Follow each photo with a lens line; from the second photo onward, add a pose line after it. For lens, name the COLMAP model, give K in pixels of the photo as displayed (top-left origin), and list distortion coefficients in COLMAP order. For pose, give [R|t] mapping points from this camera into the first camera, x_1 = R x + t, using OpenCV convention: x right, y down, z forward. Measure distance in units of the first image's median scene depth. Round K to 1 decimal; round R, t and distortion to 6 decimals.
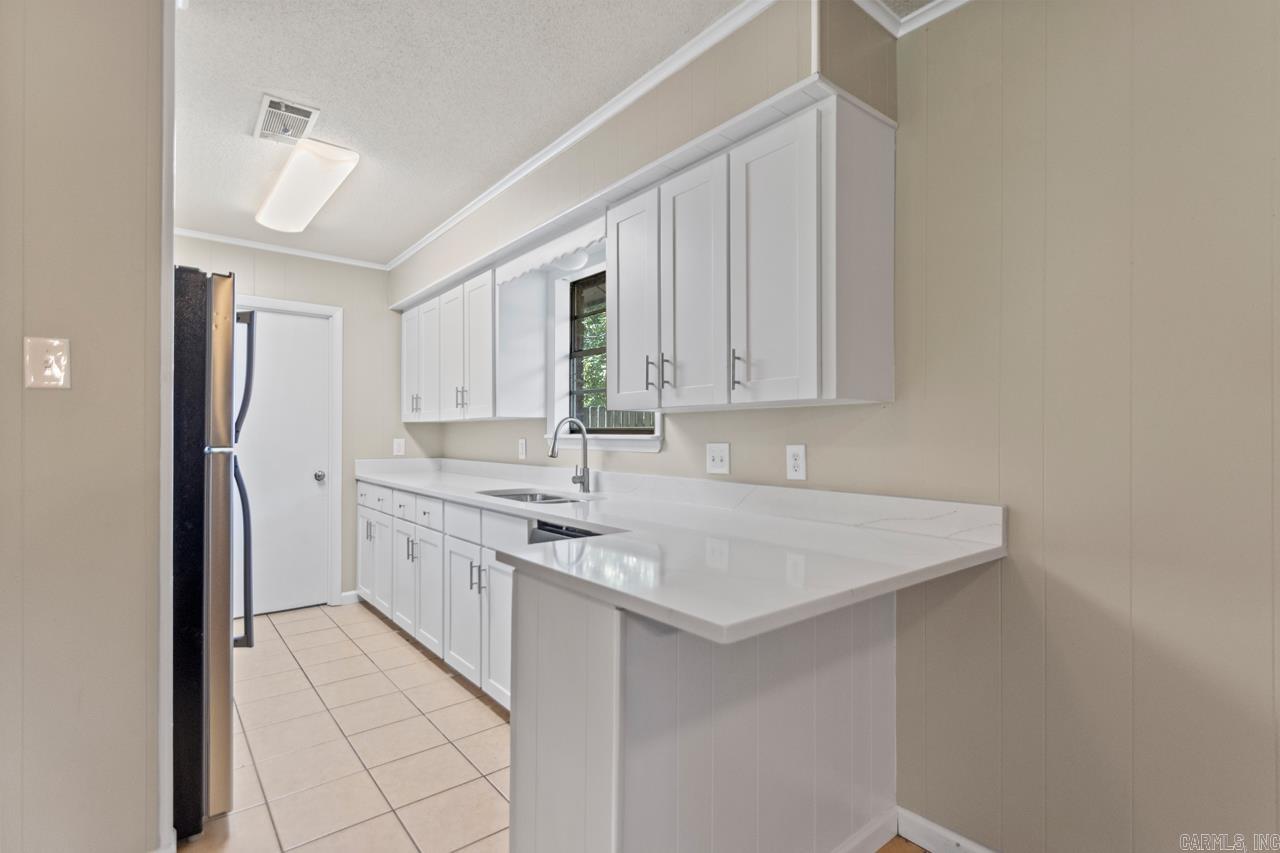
lens RADIAL K [[608.0, 0, 660.3], [0, 608.0, 426.3], [0, 0, 1]] dist [0.007940, -0.000947]
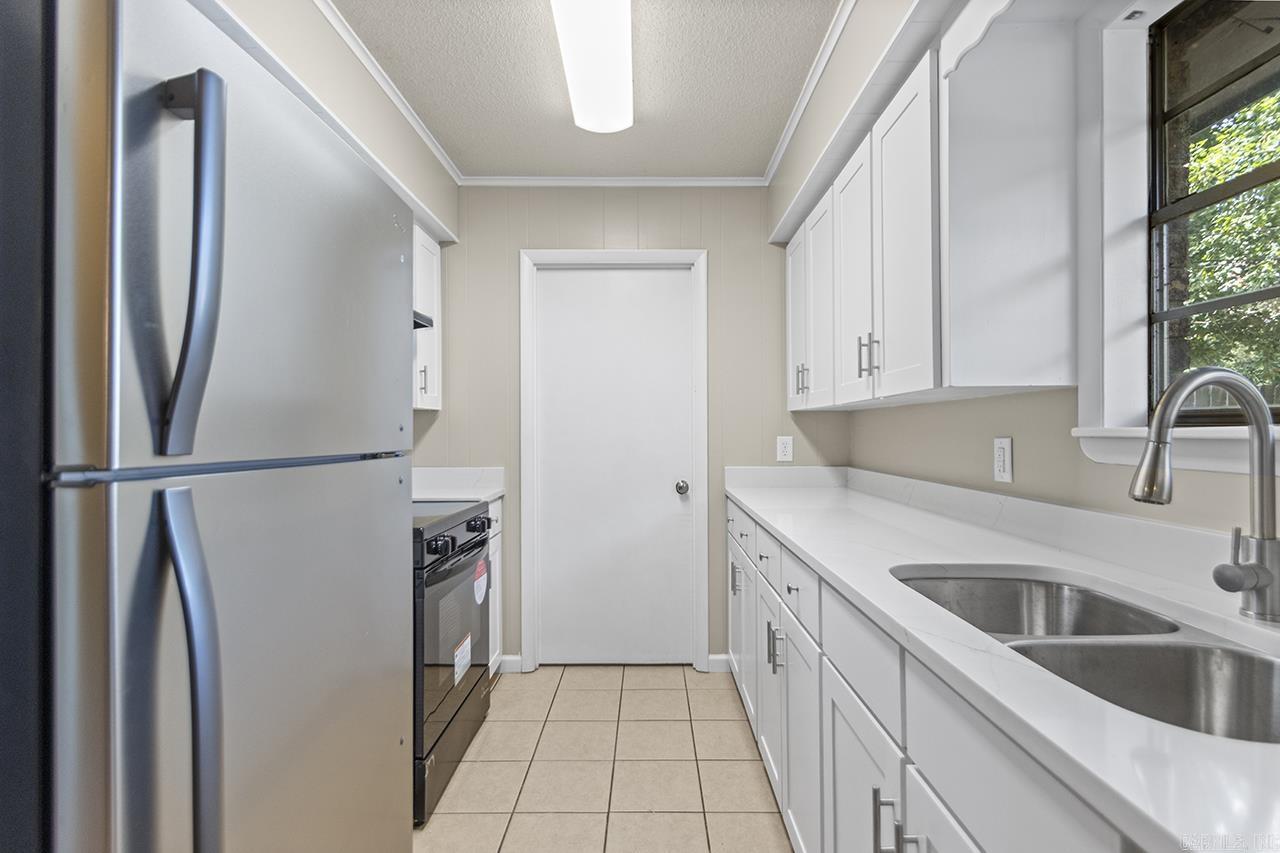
lens RADIAL K [[608.0, 0, 660.3], [0, 608.0, 426.3], [0, 0, 1]] dist [0.007940, -0.000947]
pose [[0.773140, -0.005539, -0.634211, -0.140187], [0.008245, 0.999965, 0.001317, 0.009383], [0.634182, -0.006248, 0.773159, 0.500512]]
